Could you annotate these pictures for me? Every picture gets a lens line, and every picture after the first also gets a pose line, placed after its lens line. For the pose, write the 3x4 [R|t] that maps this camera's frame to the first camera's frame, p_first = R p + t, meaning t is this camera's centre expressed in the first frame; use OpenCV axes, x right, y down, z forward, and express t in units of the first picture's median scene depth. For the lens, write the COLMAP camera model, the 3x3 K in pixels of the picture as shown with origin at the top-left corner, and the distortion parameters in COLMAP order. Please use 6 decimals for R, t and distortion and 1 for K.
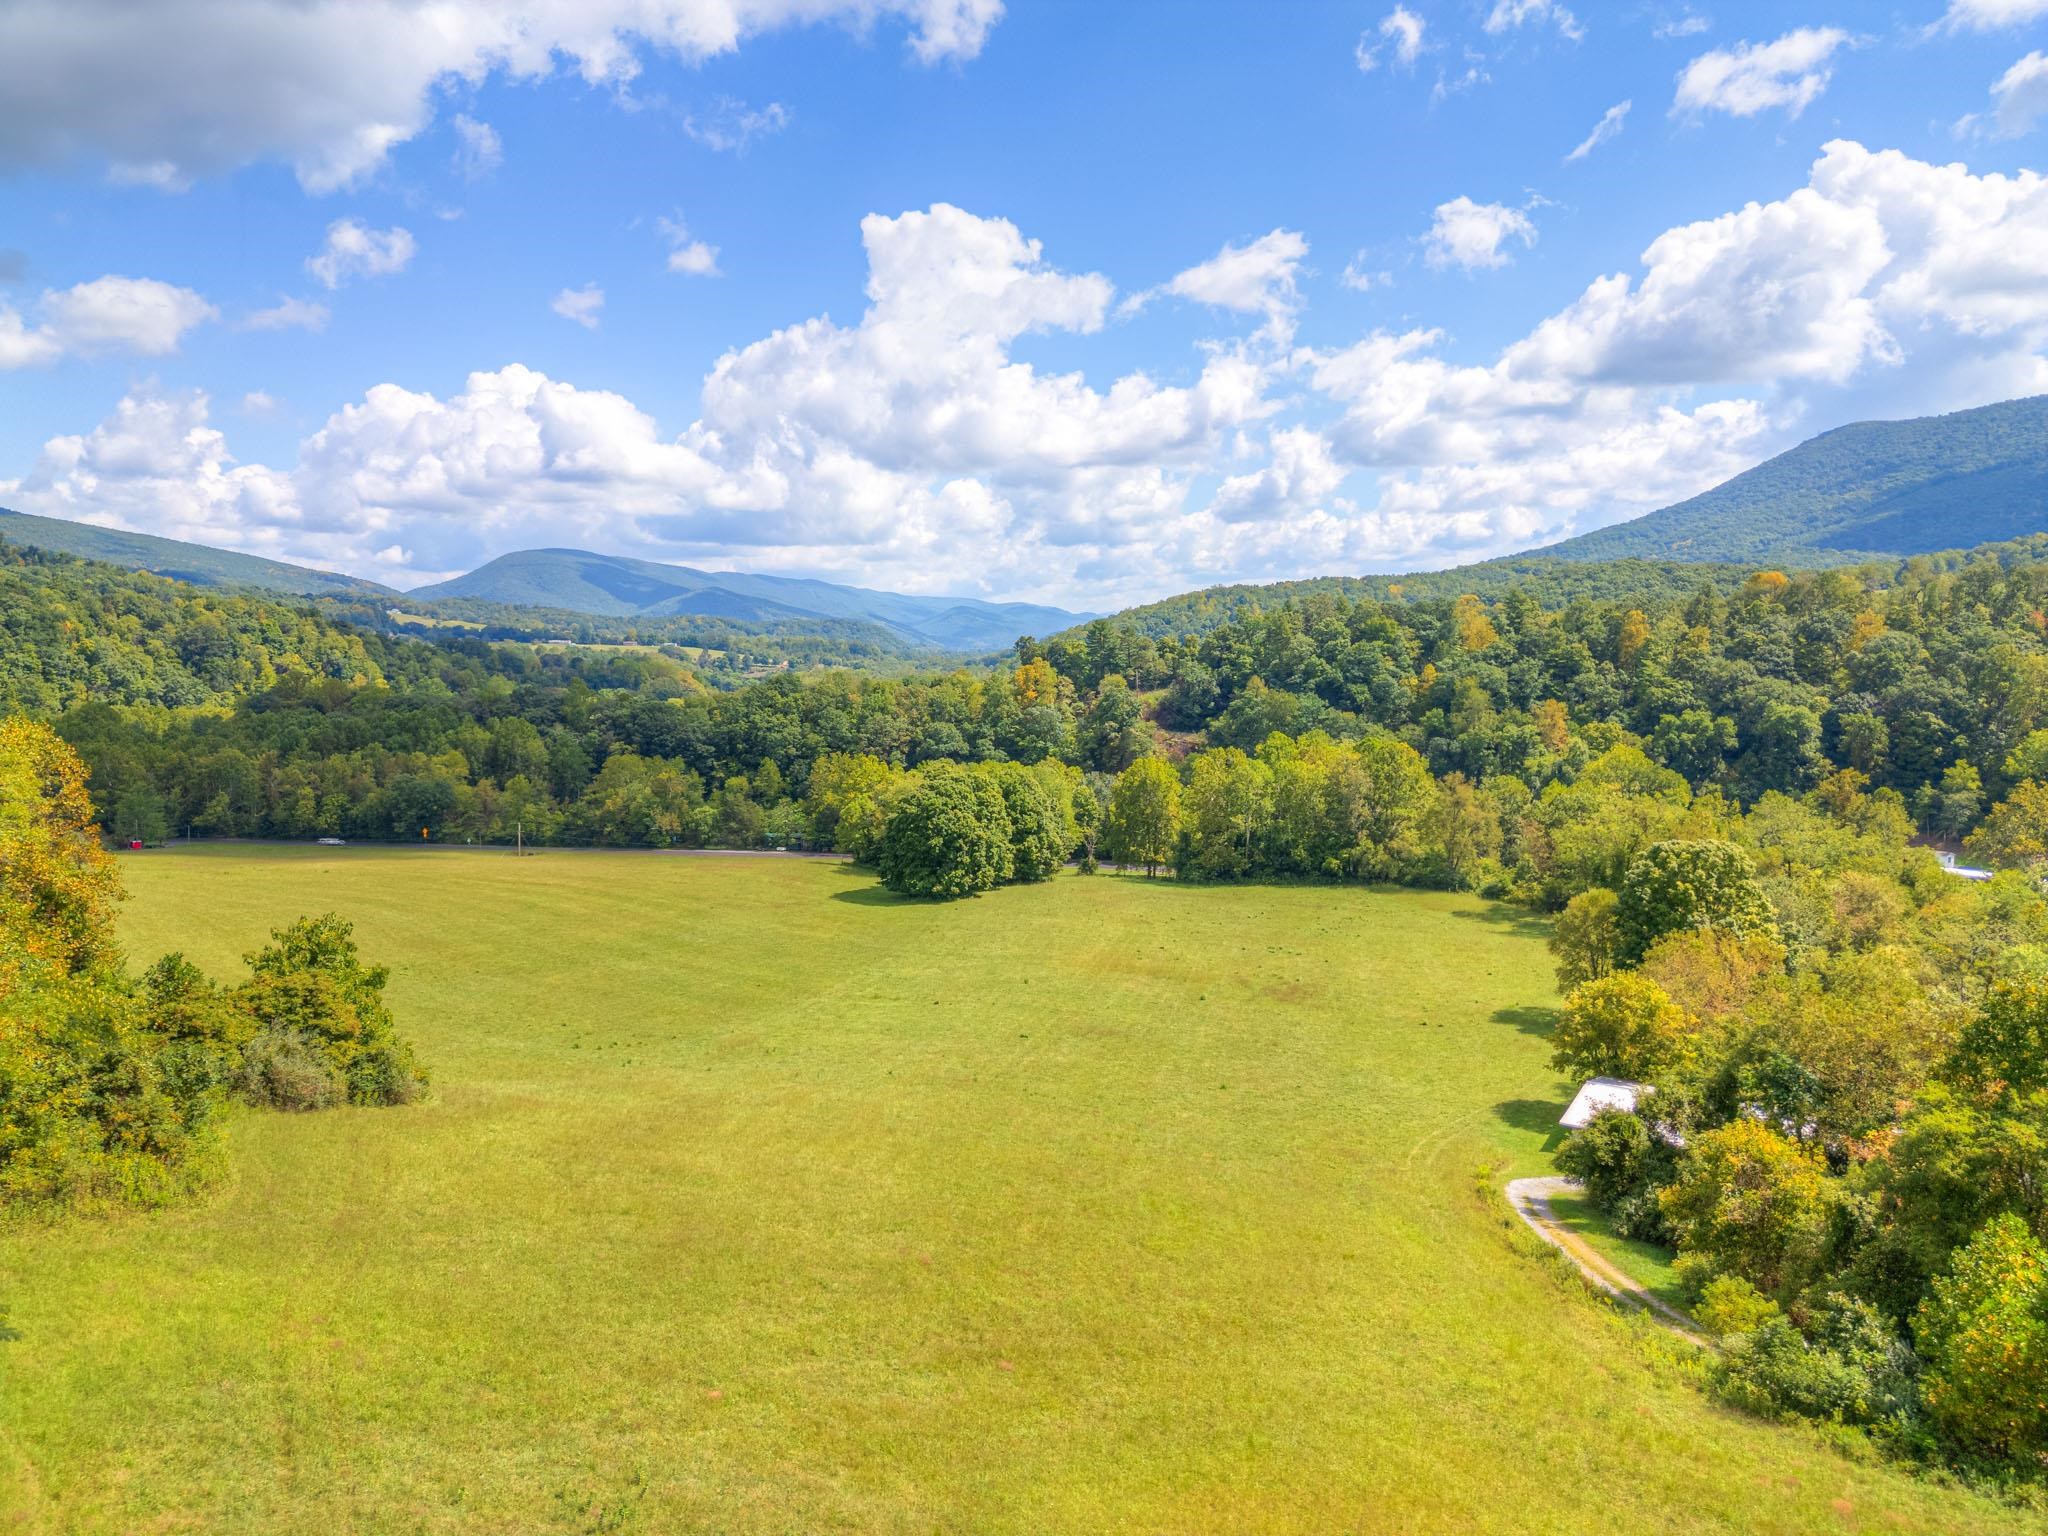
lens RADIAL K [[1437.3, 0, 1024.6], [0, 1437.3, 768.1], [0, 0, 1]] dist [0.072937, -0.063147]
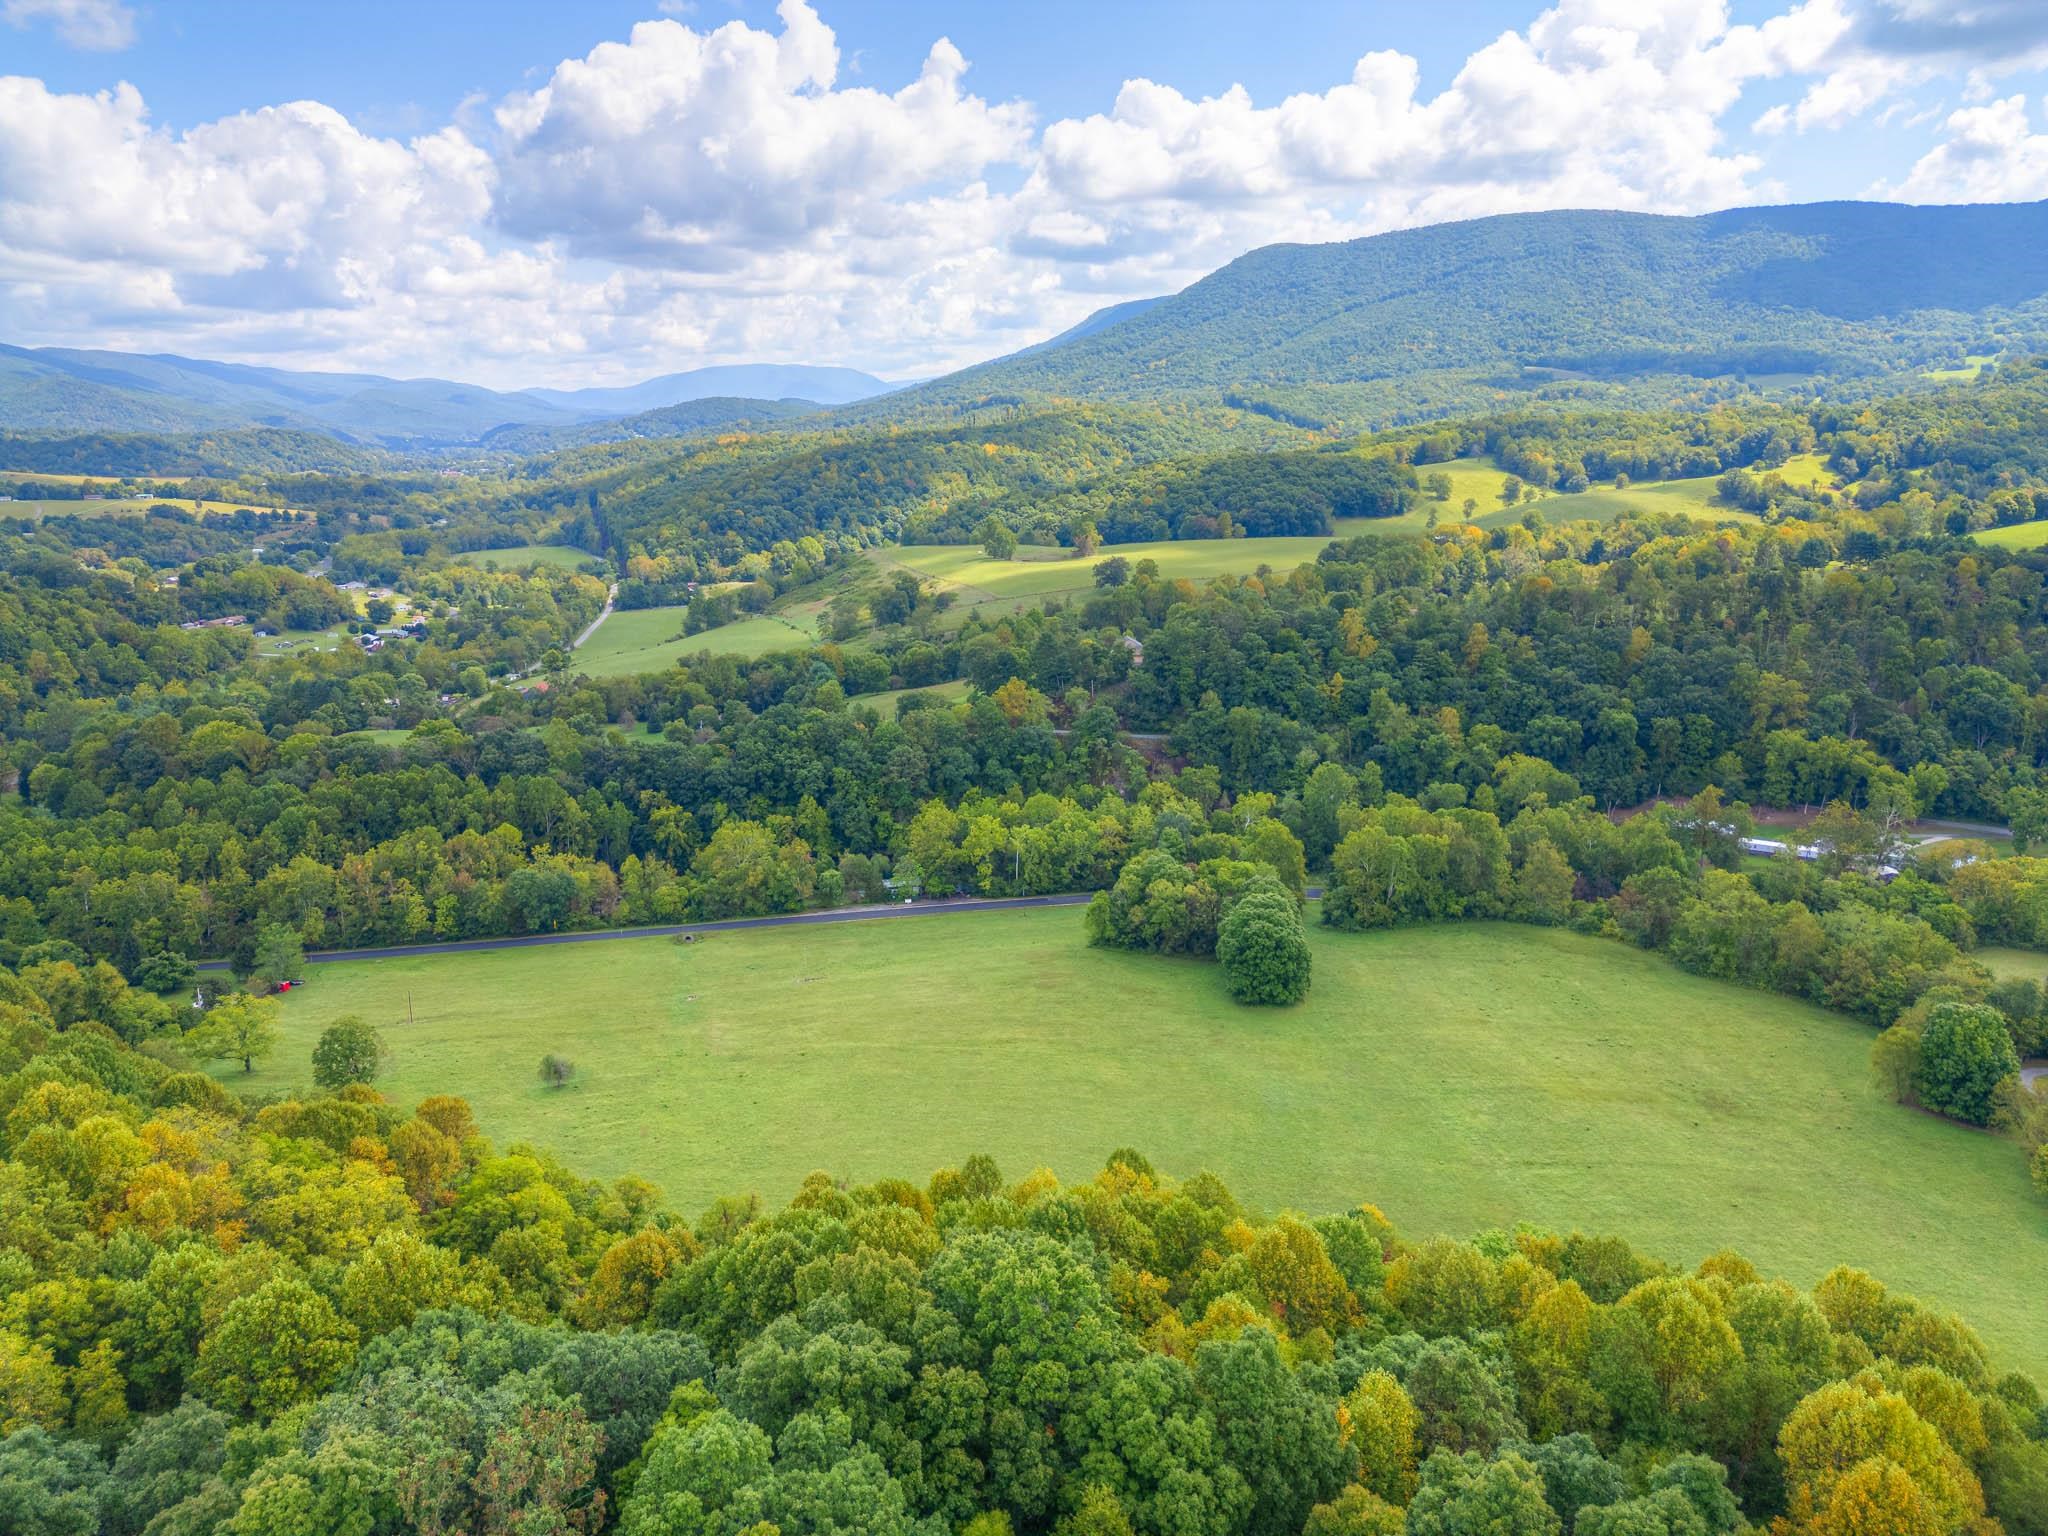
lens RADIAL K [[1437.3, 0, 1024.6], [0, 1437.3, 768.1], [0, 0, 1]] dist [0.072937, -0.063147]
pose [[0.927270, -0.099491, 0.360933, -0.455807], [0.043316, 0.986080, 0.160531, -0.213933], [-0.371880, -0.133222, 0.918671, -0.061892]]
